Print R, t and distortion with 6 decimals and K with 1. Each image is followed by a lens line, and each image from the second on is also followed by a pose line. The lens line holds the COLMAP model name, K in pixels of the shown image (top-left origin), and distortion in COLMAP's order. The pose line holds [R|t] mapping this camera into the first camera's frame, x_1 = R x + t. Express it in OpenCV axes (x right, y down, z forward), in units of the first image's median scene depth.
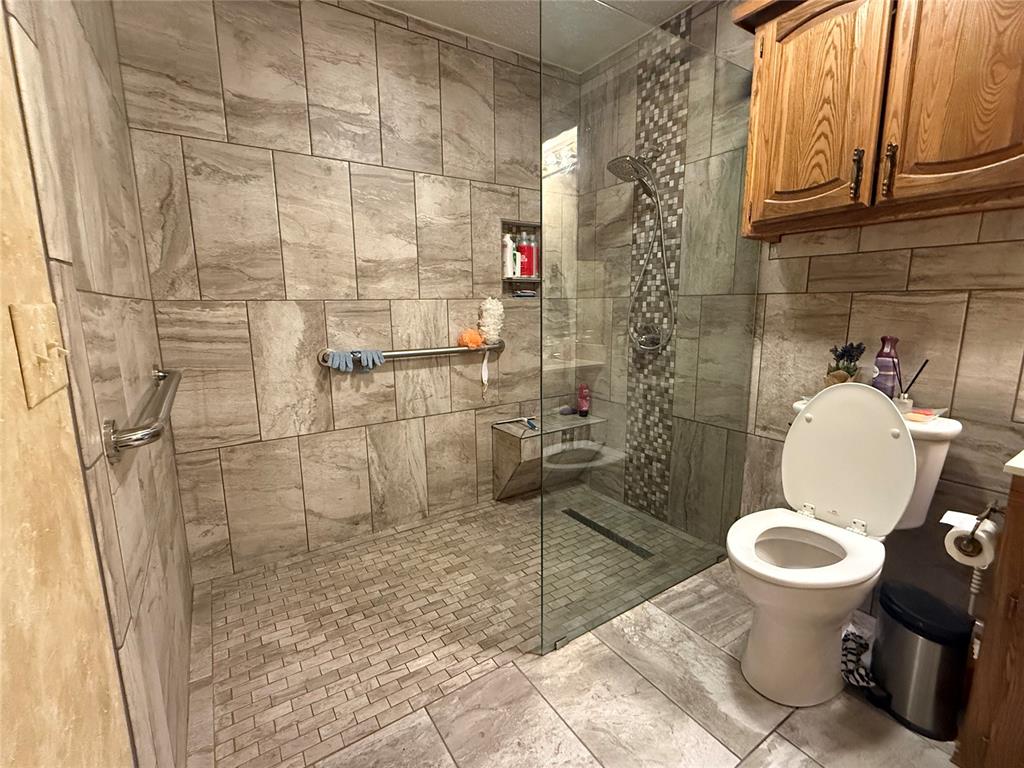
lens RADIAL K [[447.0, 0, 522.1], [0, 447.0, 383.0], [0, 0, 1]] dist [-0.002113, 0.001060]
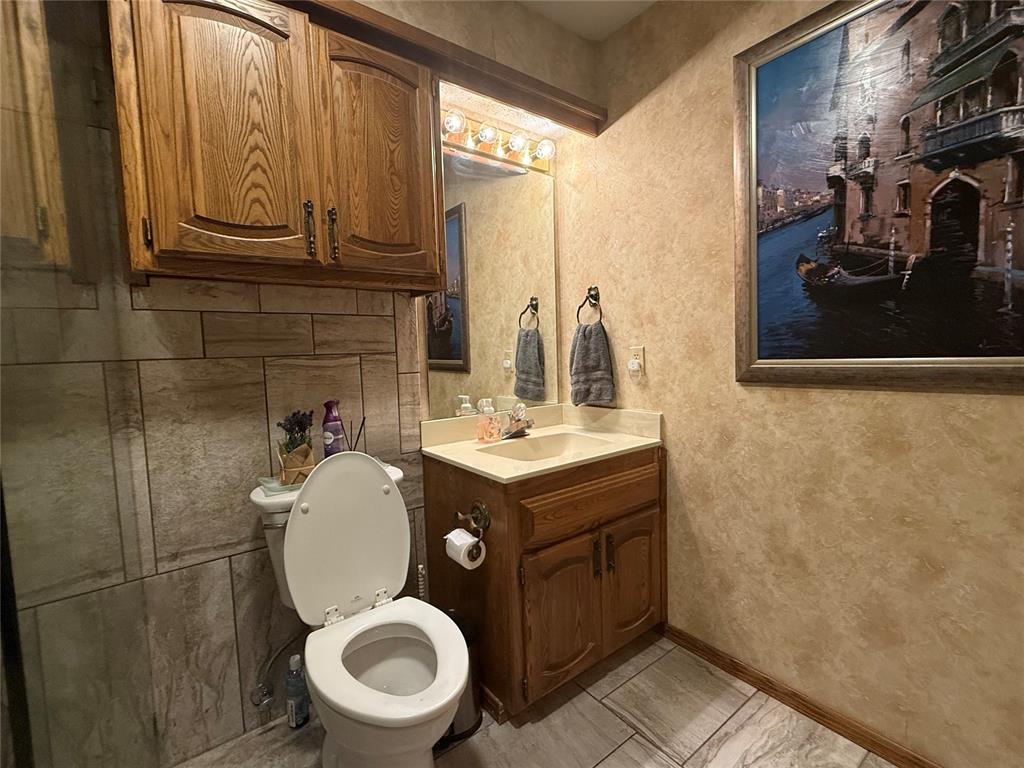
lens RADIAL K [[447.0, 0, 511.6], [0, 447.0, 385.0], [0, 0, 1]] dist [-0.002113, 0.001060]
pose [[-0.035132, -0.067789, 0.997081, -0.162800], [0.207974, 0.975358, 0.073641, -0.120519], [-0.977503, 0.209954, -0.020168, 0.593048]]
